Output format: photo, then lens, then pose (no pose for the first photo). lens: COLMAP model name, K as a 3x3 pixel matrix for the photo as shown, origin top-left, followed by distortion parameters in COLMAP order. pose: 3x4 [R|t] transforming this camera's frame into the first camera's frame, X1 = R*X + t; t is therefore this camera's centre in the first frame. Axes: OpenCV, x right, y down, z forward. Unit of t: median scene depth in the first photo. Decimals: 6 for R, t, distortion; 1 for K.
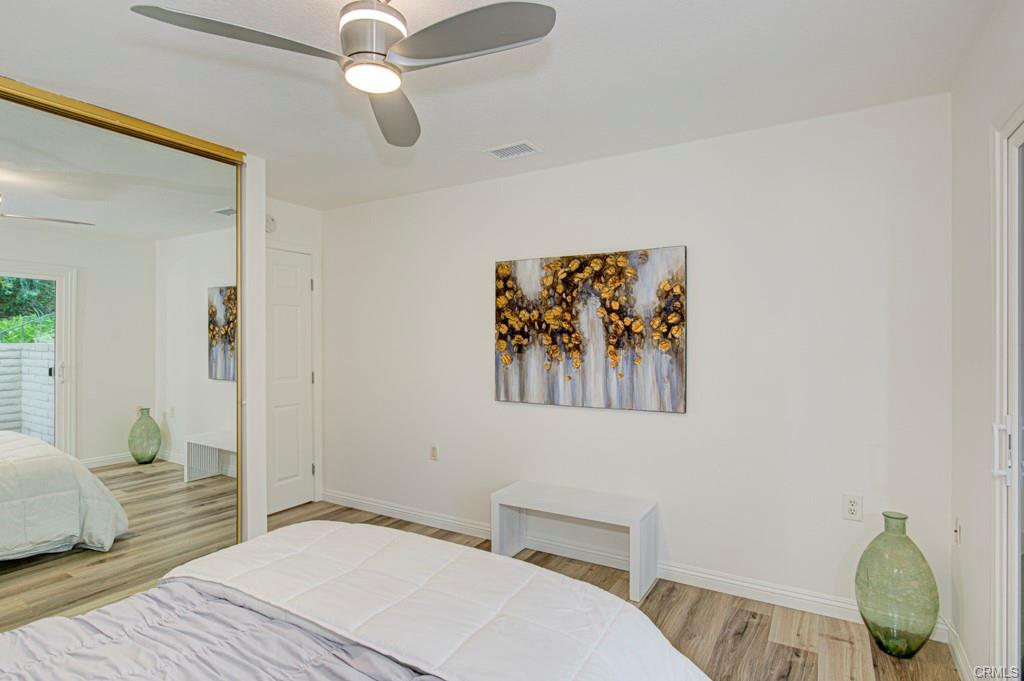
lens RADIAL K [[527.8, 0, 512.0], [0, 527.8, 340.5], [0, 0, 1]] dist [0.000043, -0.000067]
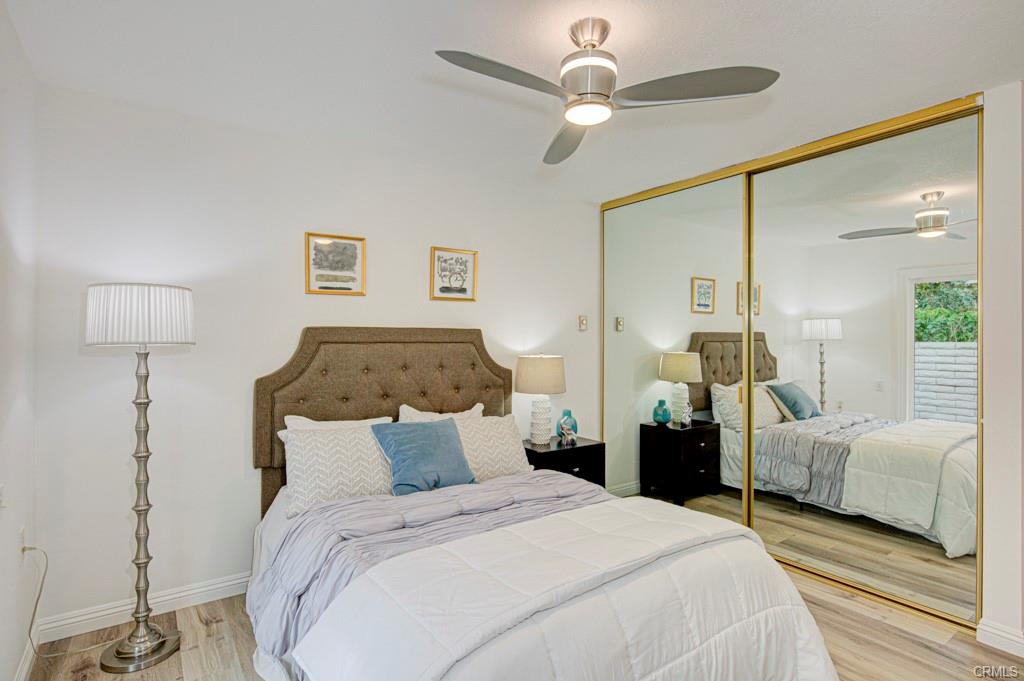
lens RADIAL K [[527.8, 0, 512.0], [0, 527.8, 340.5], [0, 0, 1]] dist [0.000043, -0.000067]
pose [[-0.410278, 0.006936, -0.911934, 0.488536], [0.004296, 0.999975, 0.005672, -0.007705], [0.911950, -0.001590, -0.410298, 0.743260]]
